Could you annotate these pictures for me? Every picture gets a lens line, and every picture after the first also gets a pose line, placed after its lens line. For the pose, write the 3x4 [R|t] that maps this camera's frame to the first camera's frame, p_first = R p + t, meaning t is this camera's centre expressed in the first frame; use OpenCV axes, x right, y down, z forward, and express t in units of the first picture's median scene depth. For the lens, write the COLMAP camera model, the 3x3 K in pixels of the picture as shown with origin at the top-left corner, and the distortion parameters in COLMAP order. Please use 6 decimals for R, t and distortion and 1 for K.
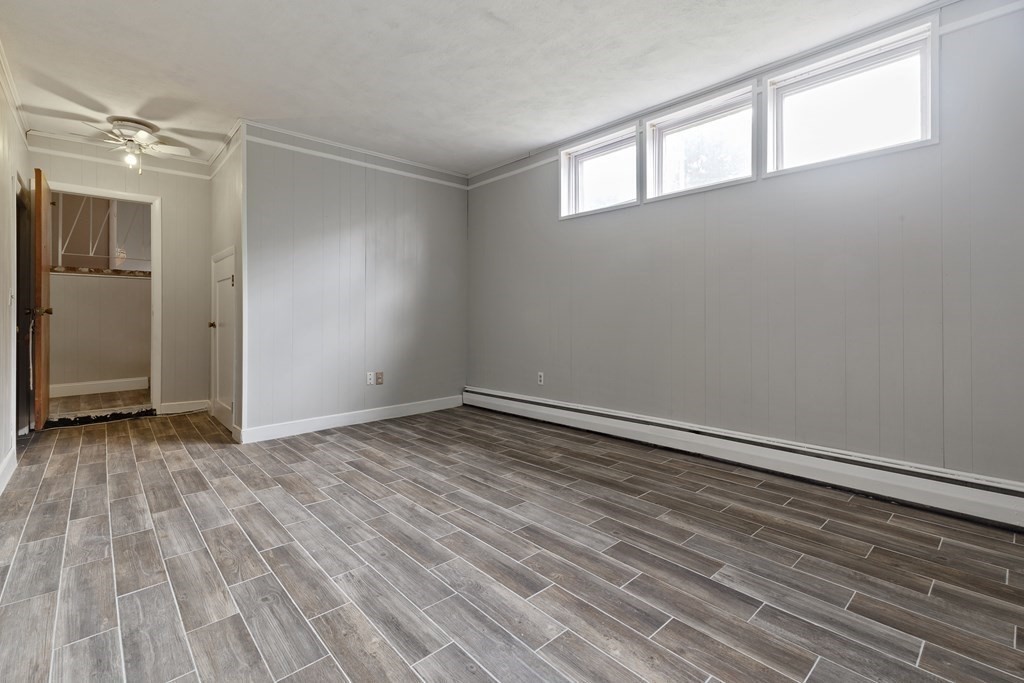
lens RADIAL K [[463.3, 0, 510.0], [0, 463.3, 326.0], [0, 0, 1]] dist [0.000136, 0.000235]
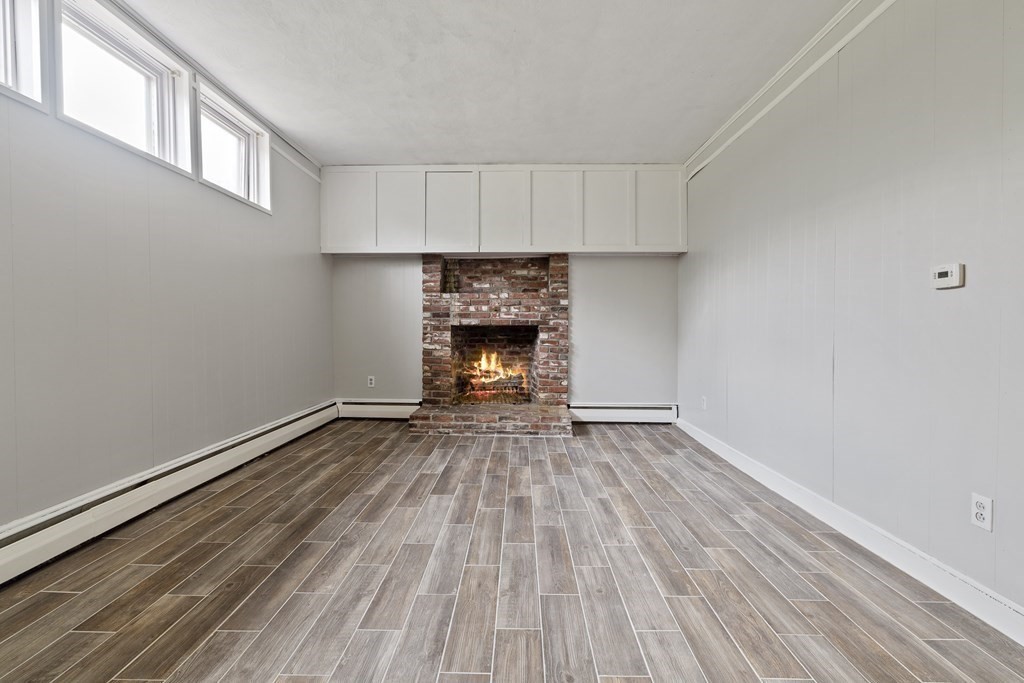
lens RADIAL K [[463.3, 0, 510.0], [0, 463.3, 326.0], [0, 0, 1]] dist [0.000136, 0.000235]
pose [[-0.730986, -0.001892, 0.682390, -0.829745], [0.008438, 0.999895, 0.011812, -0.034934], [-0.682340, 0.014393, -0.730893, 1.792139]]
